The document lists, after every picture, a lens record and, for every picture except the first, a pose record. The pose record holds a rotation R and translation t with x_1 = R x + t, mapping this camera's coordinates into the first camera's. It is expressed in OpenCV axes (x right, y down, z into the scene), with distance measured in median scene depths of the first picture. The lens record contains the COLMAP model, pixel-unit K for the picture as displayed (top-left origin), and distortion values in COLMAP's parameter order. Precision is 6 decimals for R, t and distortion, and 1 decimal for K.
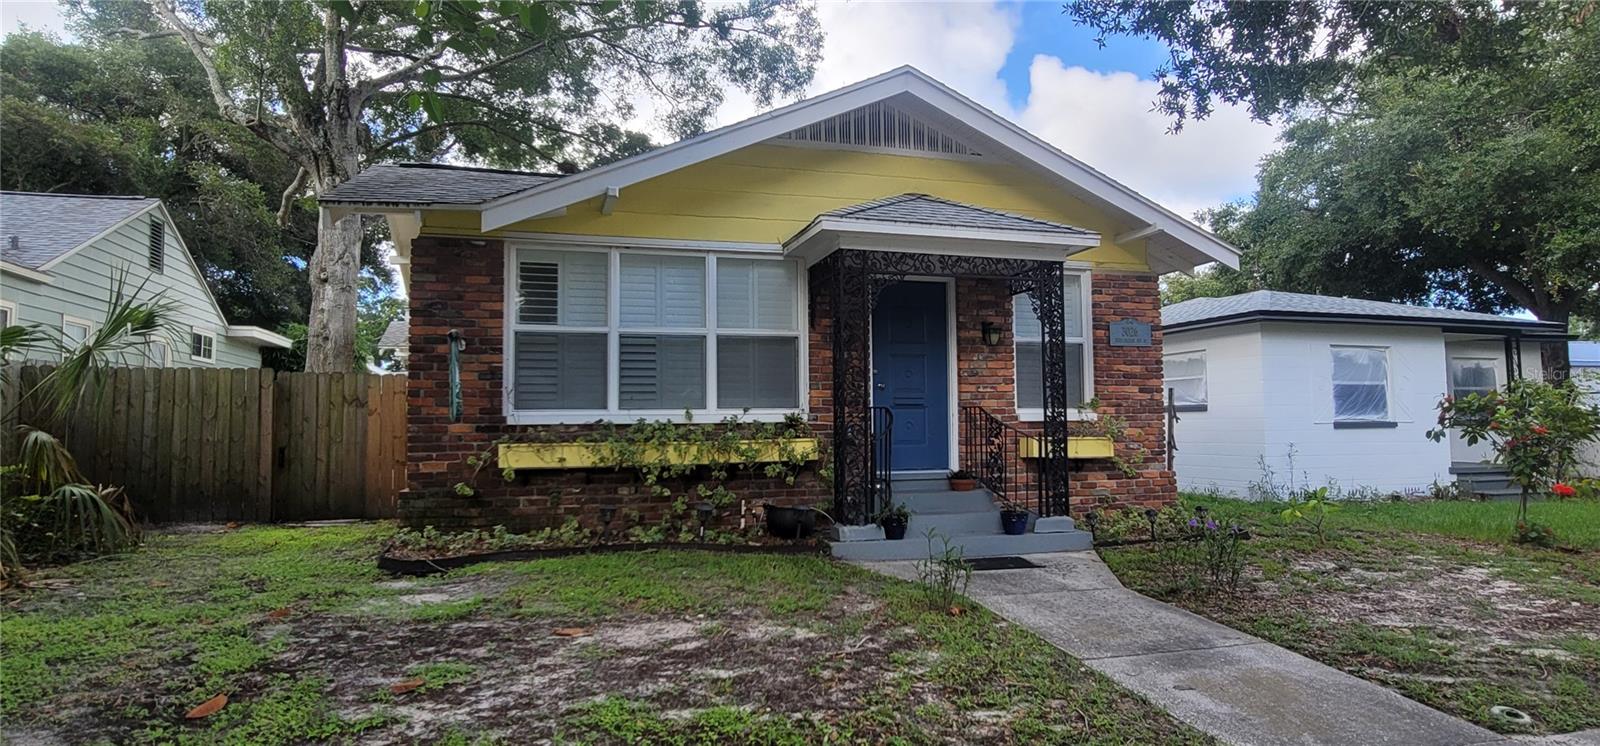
lens RADIAL K [[654.1, 0, 801.0], [0, 654.1, 375.9], [0, 0, 1]] dist [-0.008987, 0.003365]
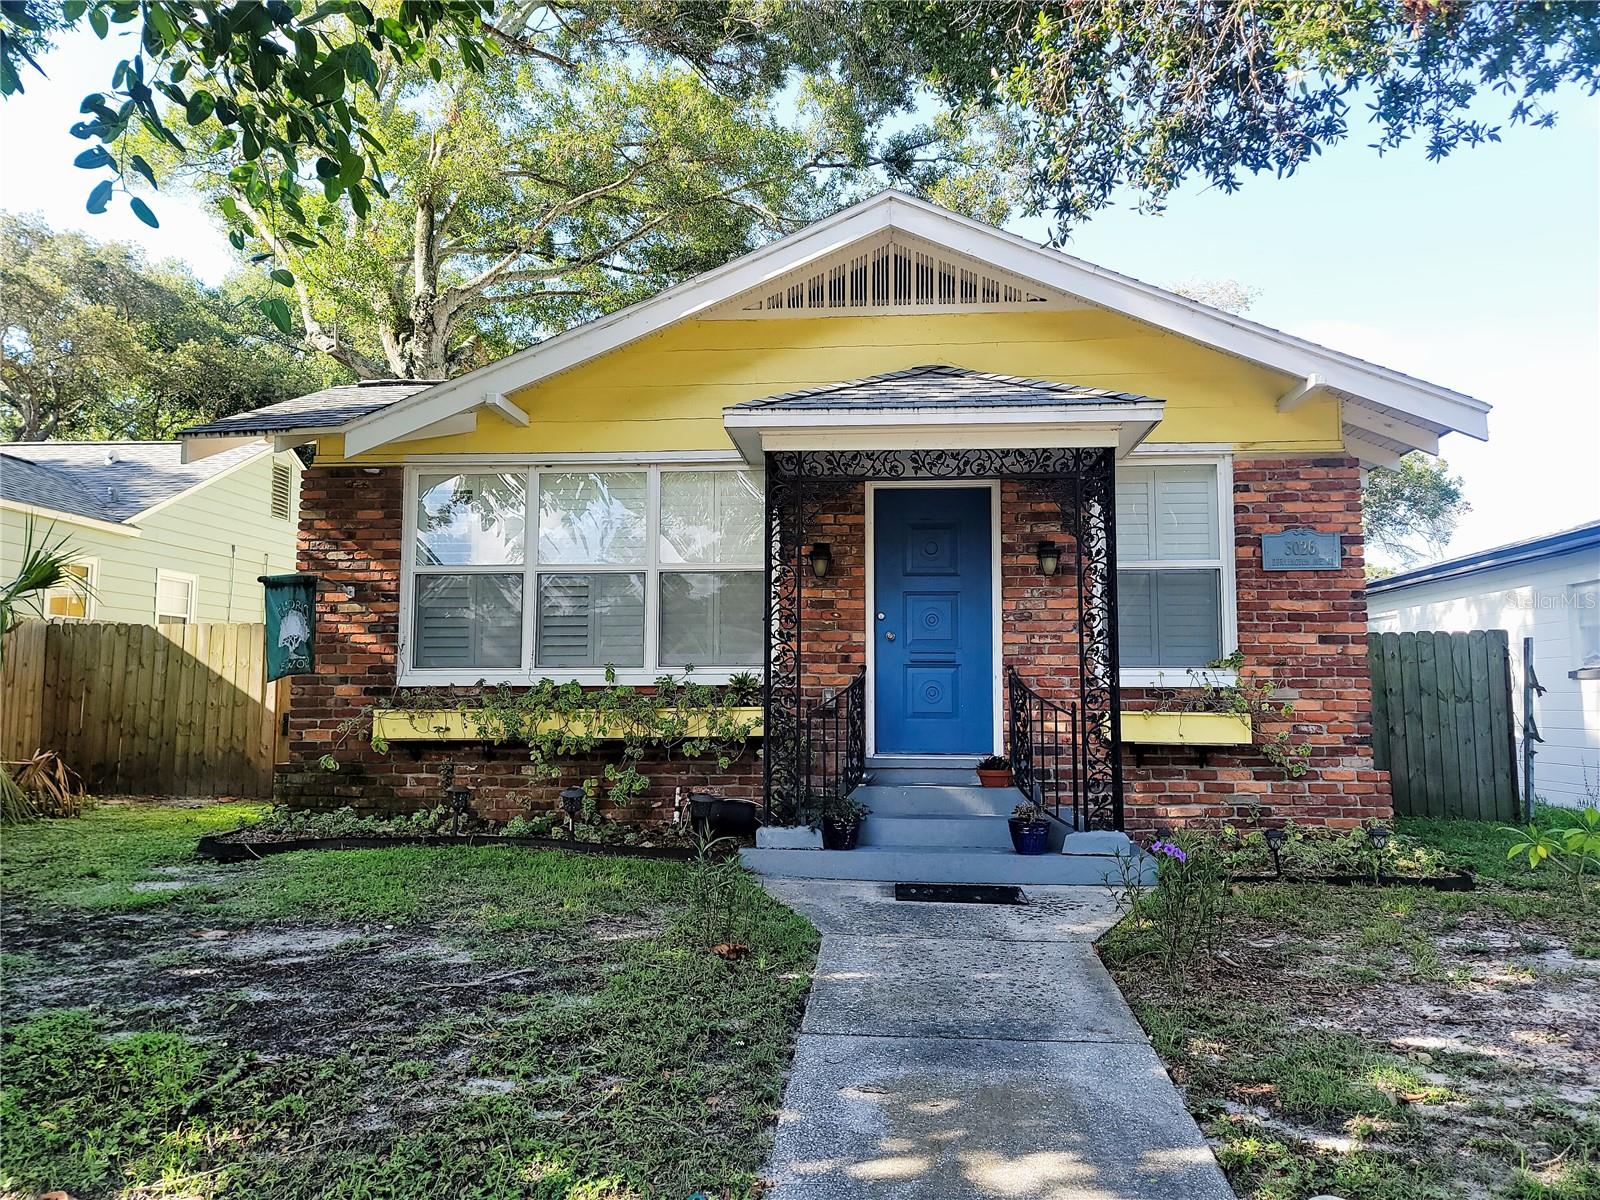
lens RADIAL K [[879.0, 0, 800.0], [0, 879.0, 600.0], [0, 0, 1]] dist [0.033836, -0.000484]
pose [[0.962998, -0.019970, -0.268768, 0.328404], [0.011605, 0.999399, -0.032676, 0.007132], [0.269259, 0.028348, 0.962651, 0.045575]]
